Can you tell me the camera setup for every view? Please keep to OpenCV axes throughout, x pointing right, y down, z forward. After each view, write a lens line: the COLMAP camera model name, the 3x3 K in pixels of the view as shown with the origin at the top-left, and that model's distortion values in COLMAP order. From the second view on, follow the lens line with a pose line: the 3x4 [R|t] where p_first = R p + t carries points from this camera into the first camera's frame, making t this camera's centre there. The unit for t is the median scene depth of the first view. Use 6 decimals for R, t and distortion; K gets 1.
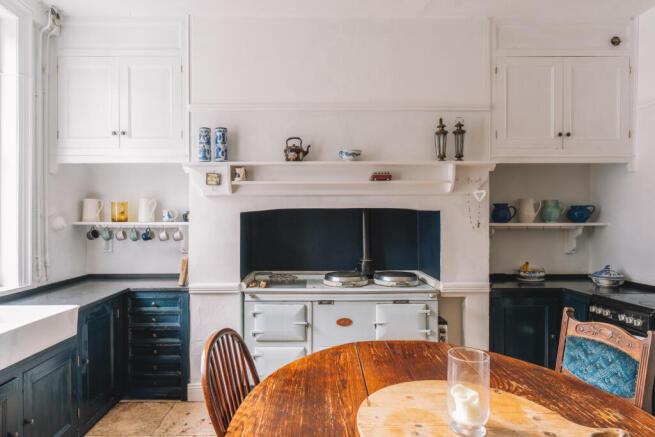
lens RADIAL K [[374.4, 0, 326.8], [0, 374.4, 220.3], [0, 0, 1]] dist [0.003709, 0.000226]
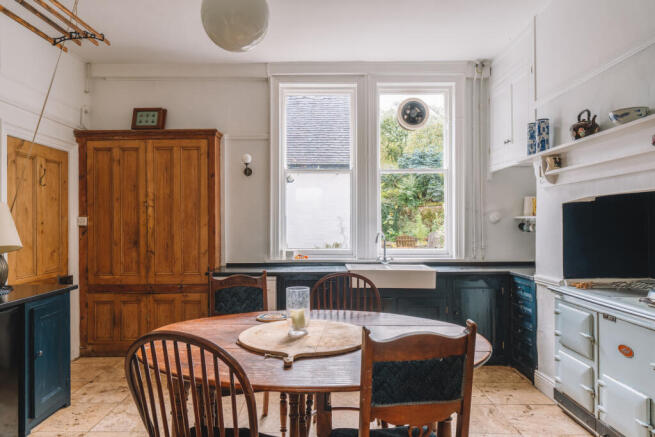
lens RADIAL K [[456.9, 0, 327.1], [0, 456.9, 219.9], [0, 0, 1]] dist [-0.004332, -0.001474]
pose [[-0.001108, -0.005561, -0.999984, 0.916600], [0.003407, 0.999979, -0.005565, 0.025236], [0.999994, -0.003413, -0.001089, 0.430529]]
